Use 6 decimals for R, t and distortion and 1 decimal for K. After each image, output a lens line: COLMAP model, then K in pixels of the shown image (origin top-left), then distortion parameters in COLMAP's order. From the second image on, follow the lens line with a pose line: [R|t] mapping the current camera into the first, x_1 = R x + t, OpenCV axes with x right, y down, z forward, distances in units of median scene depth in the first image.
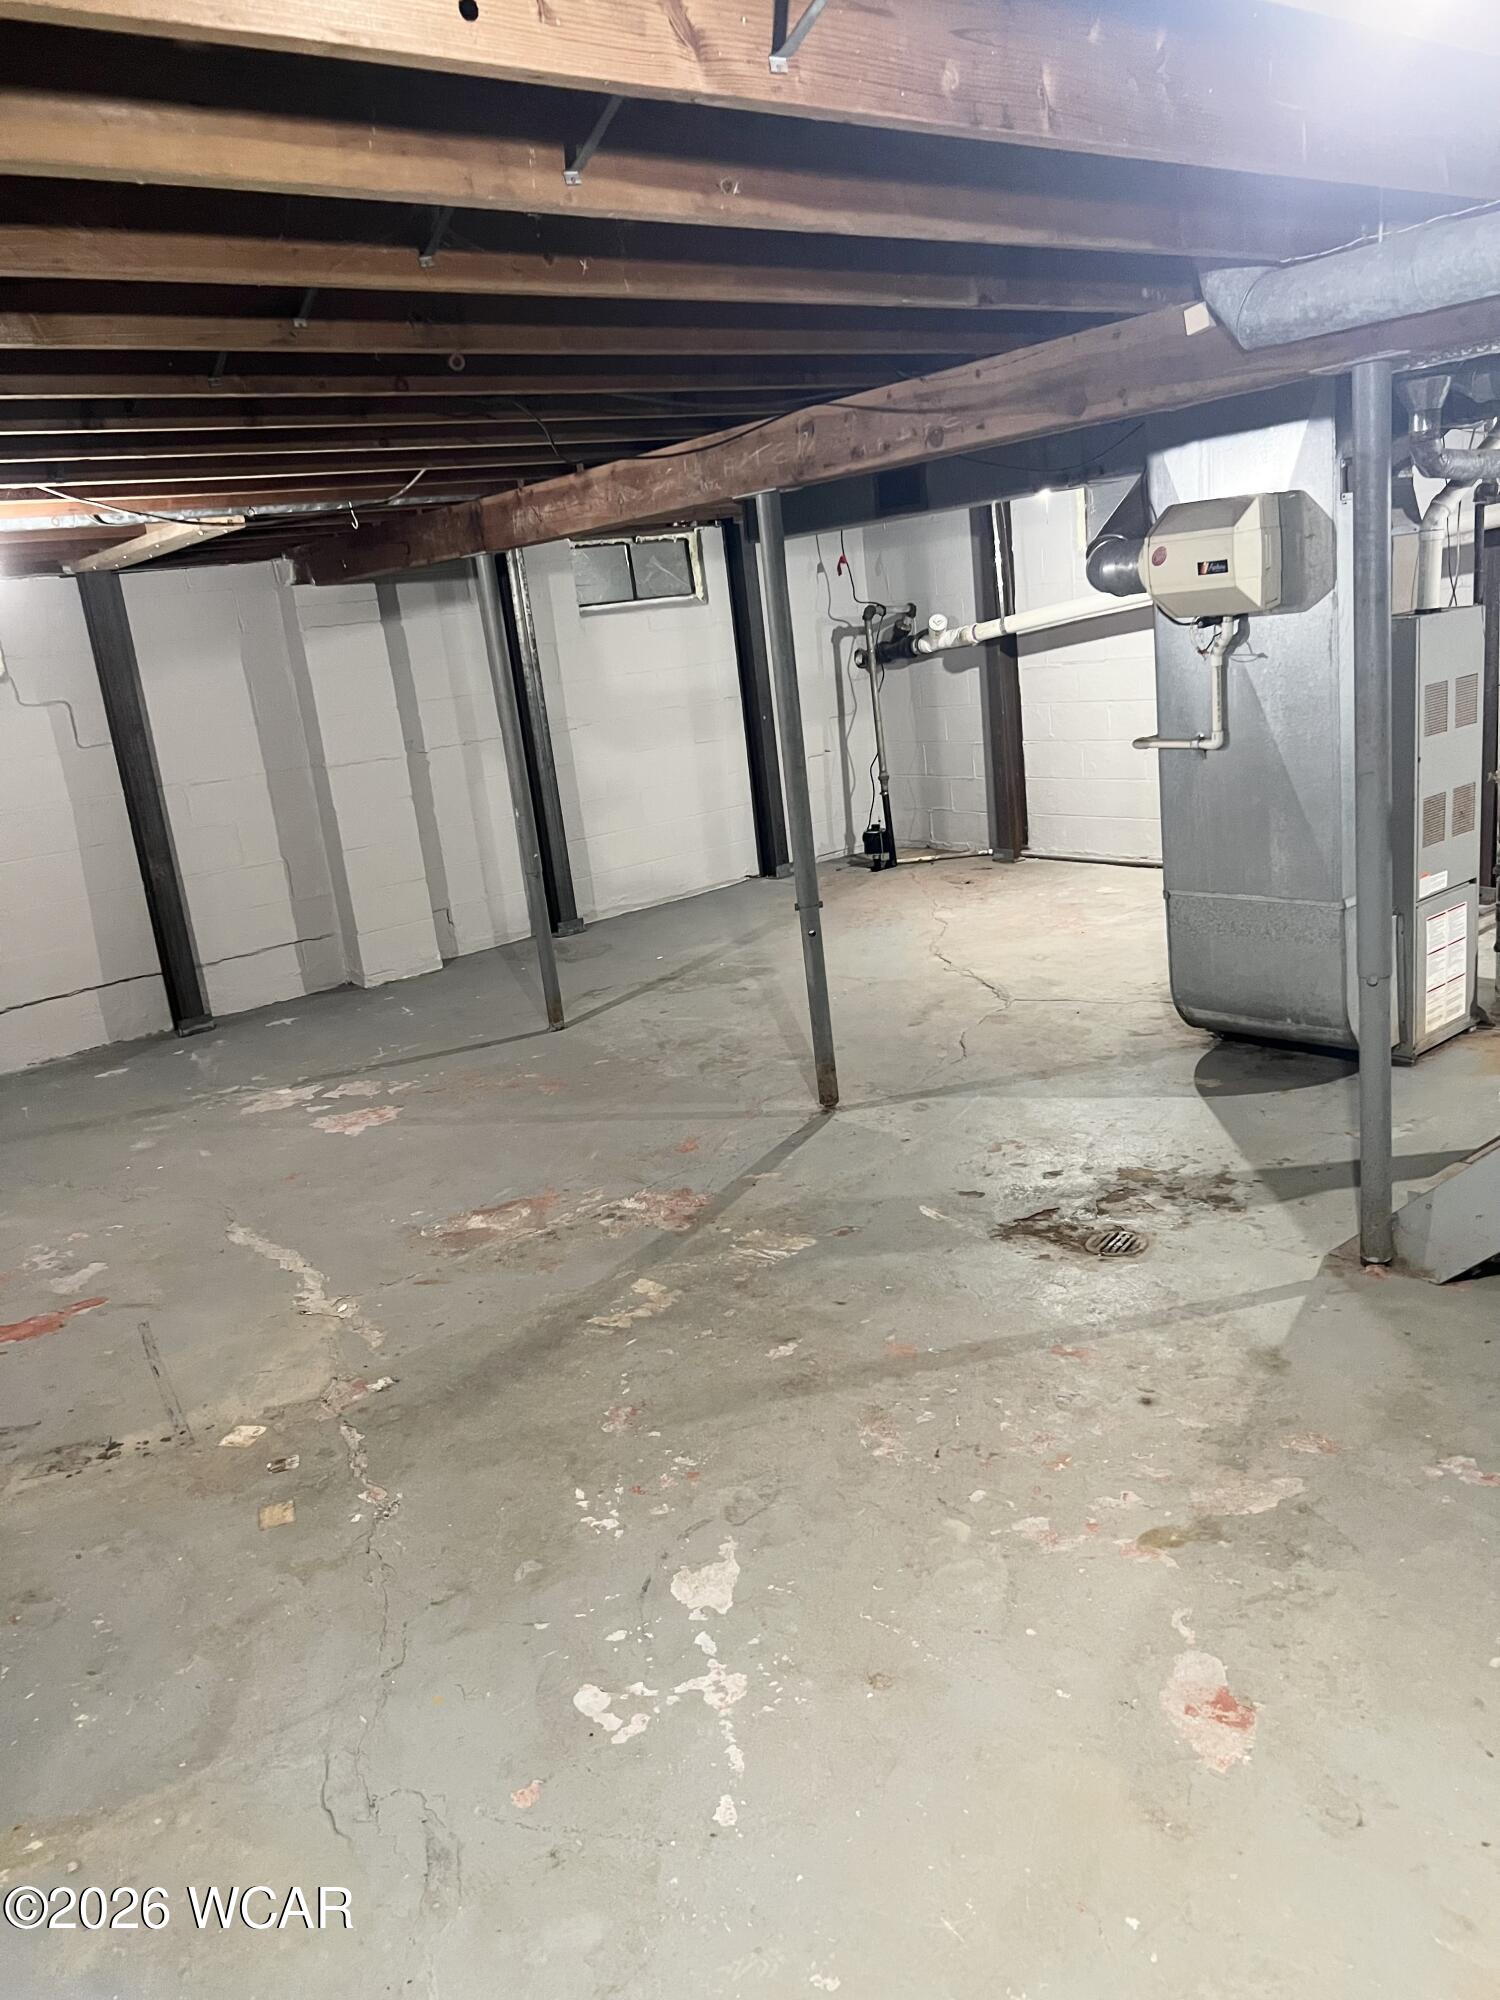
lens RADIAL K [[1504.1, 0, 757.0], [0, 1504.1, 1017.2], [0, 0, 1]] dist [0.053887, -0.066215]
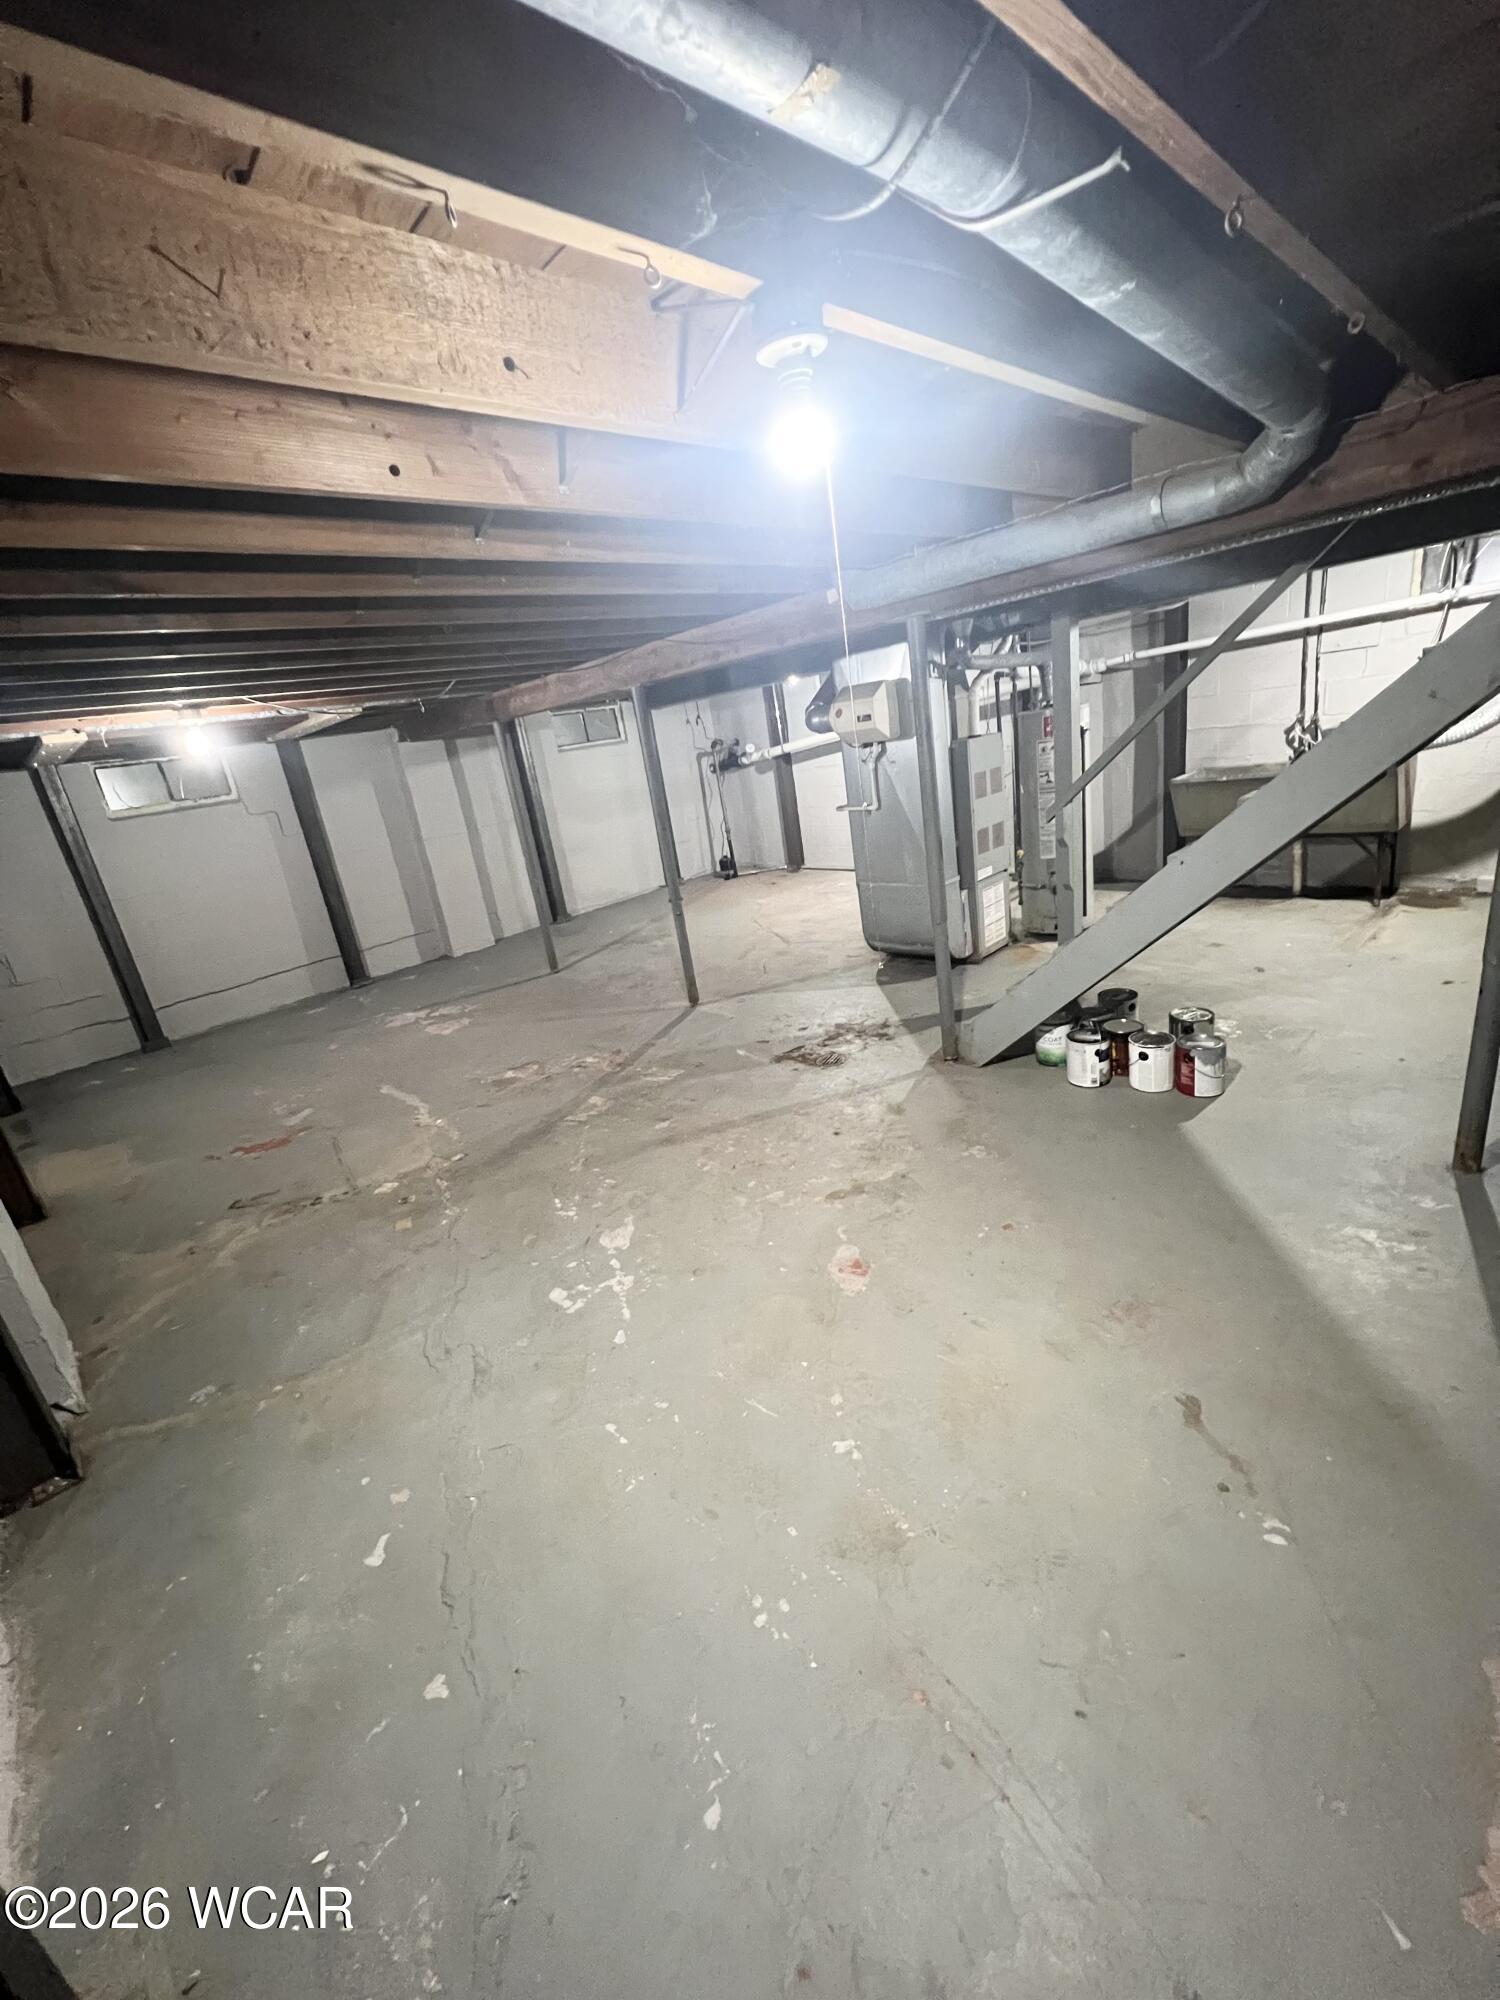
lens RADIAL K [[804.5, 0, 758.0], [0, 804.5, 993.7], [0, 0, 1]] dist [-0.002147, -0.000053]
pose [[0.994570, -0.063475, 0.082467, 0.050335], [0.060002, 0.997231, 0.043938, 0.007375], [-0.085027, -0.038751, 0.995625, -0.045826]]
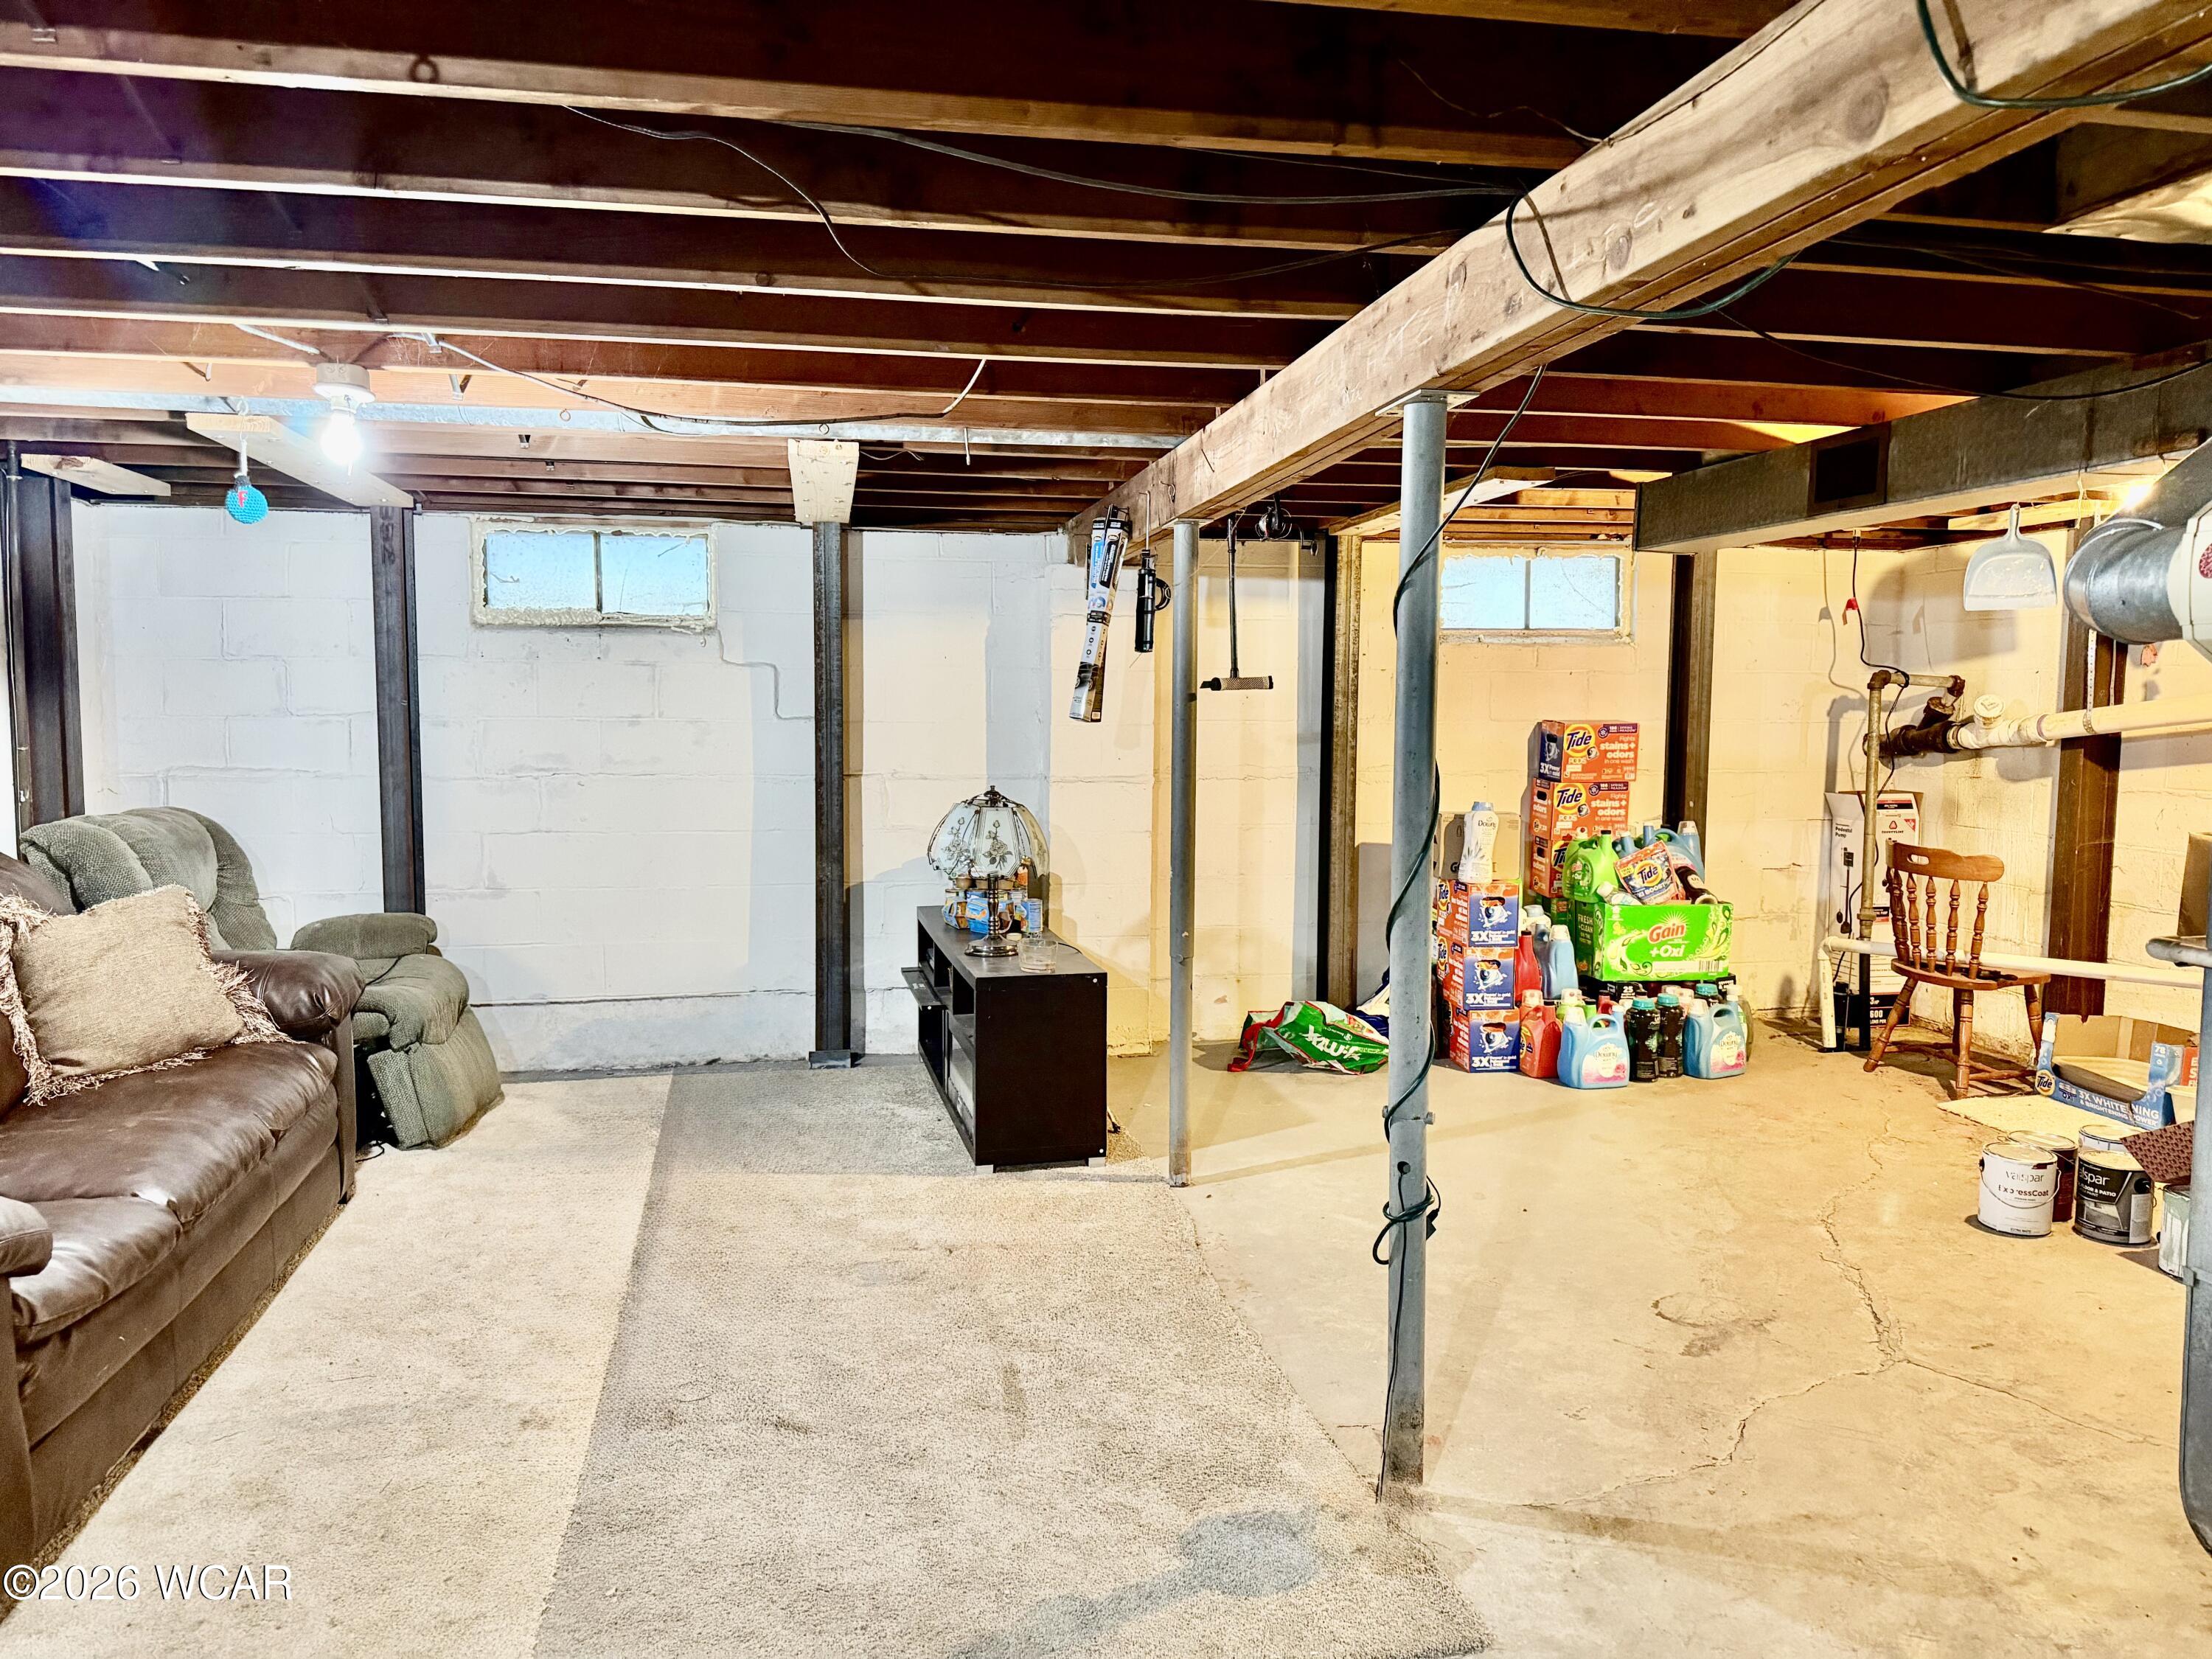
lens RADIAL K [[1543.4, 0, 1106.0], [0, 1543.4, 829.5], [0, 0, 1]] dist [0.121066, -0.125647]
pose [[0.878056, 0.155857, -0.452466, 0.195973], [-0.223404, 0.969630, -0.099538, -0.100992], [0.423211, 0.188482, 0.886209, 0.441879]]
